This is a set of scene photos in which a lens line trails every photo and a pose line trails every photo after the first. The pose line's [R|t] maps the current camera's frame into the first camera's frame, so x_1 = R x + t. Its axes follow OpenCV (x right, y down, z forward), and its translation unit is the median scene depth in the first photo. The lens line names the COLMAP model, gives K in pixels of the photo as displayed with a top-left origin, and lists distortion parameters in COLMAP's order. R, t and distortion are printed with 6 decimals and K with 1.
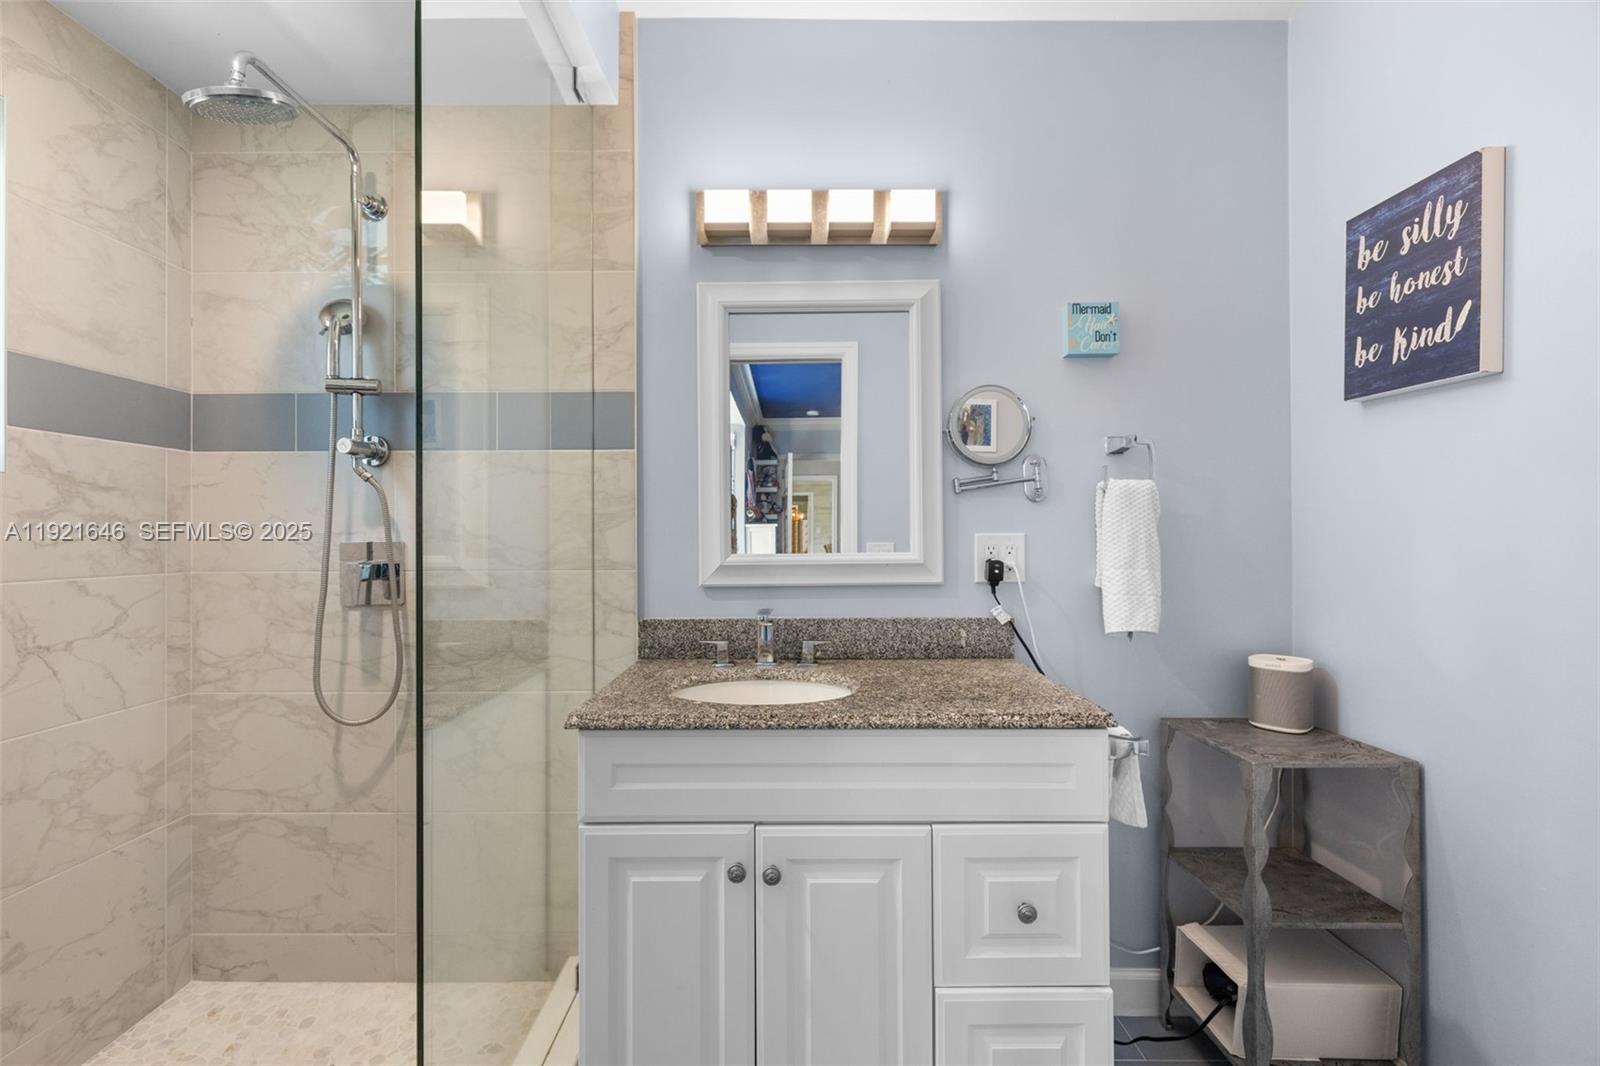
lens RADIAL K [[671.3, 0, 799.7], [0, 671.3, 535.2], [0, 0, 1]] dist [-0.004656, 0.000304]
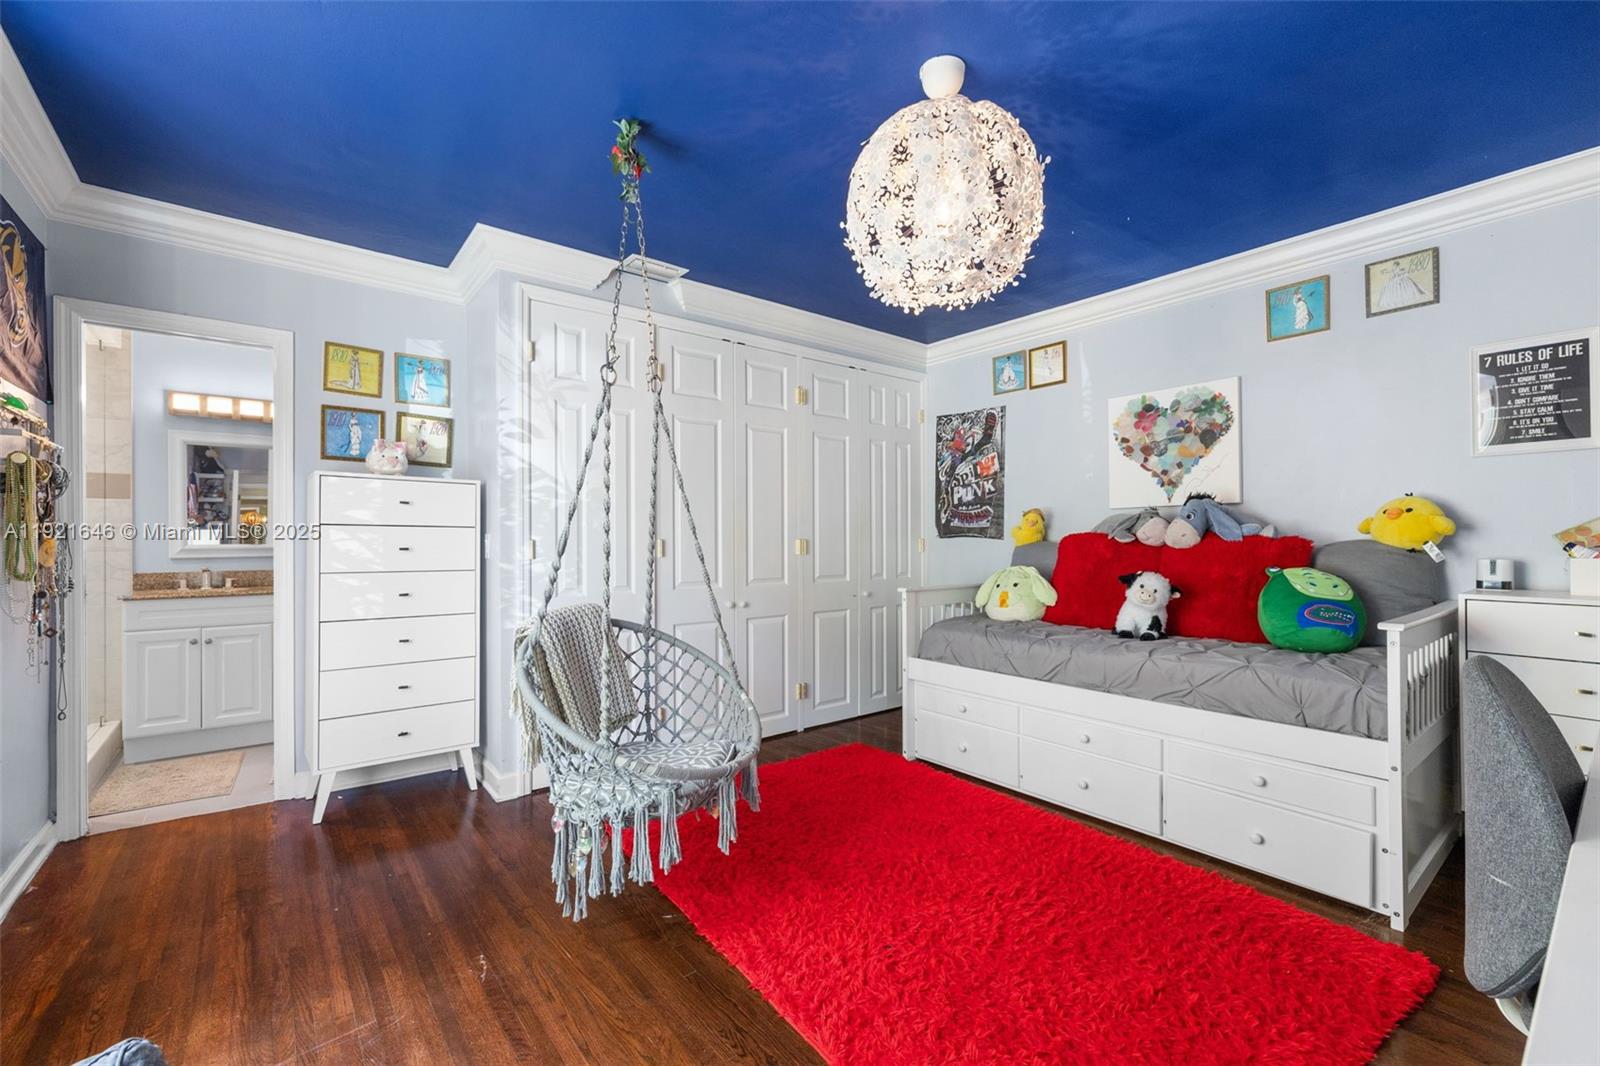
lens RADIAL K [[671.3, 0, 799.3], [0, 671.3, 539.3], [0, 0, 1]] dist [-0.004656, 0.000304]
pose [[0.784591, -0.000617, 0.620014, 0.128897], [0.002087, 0.999996, -0.001646, 0.018480], [-0.620011, 0.002585, 0.784589, -2.180430]]
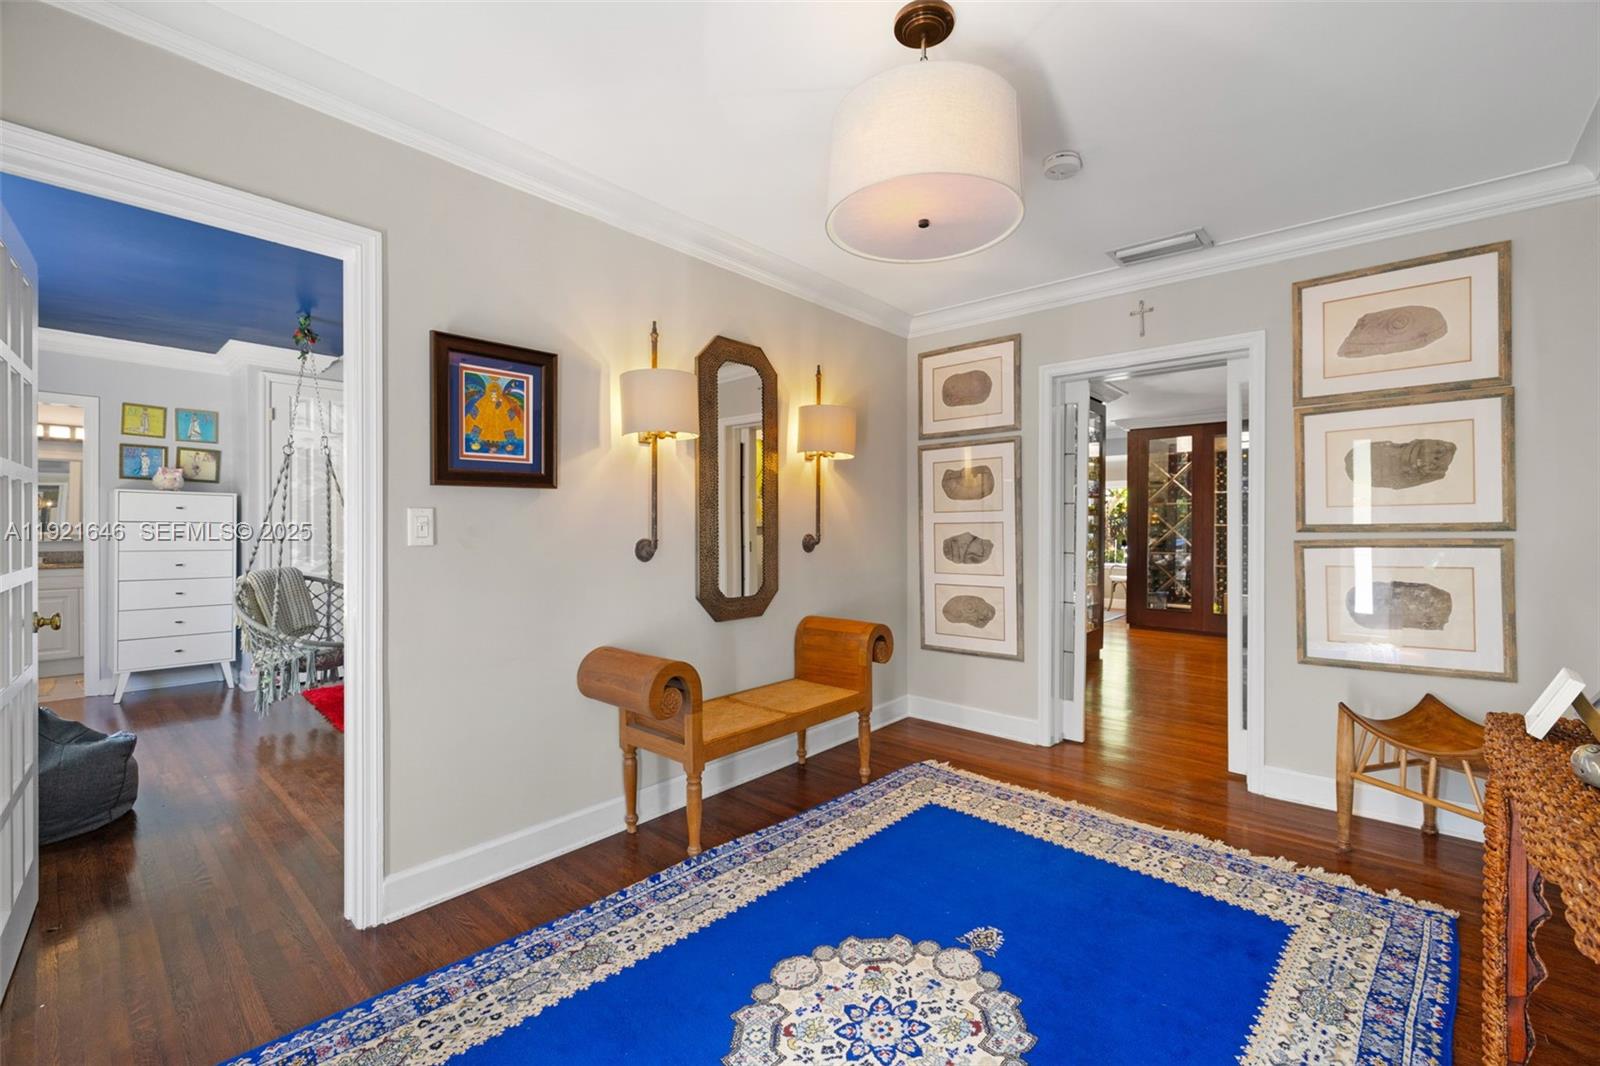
lens RADIAL K [[671.3, 0, 807.5], [0, 671.3, 527.8], [0, 0, 1]] dist [-0.004656, 0.000304]
pose [[0.659402, -0.002129, 0.751787, -0.008514], [-0.003504, 0.999976, 0.005905, -0.041908], [-0.751782, -0.006528, 0.659379, -4.743417]]
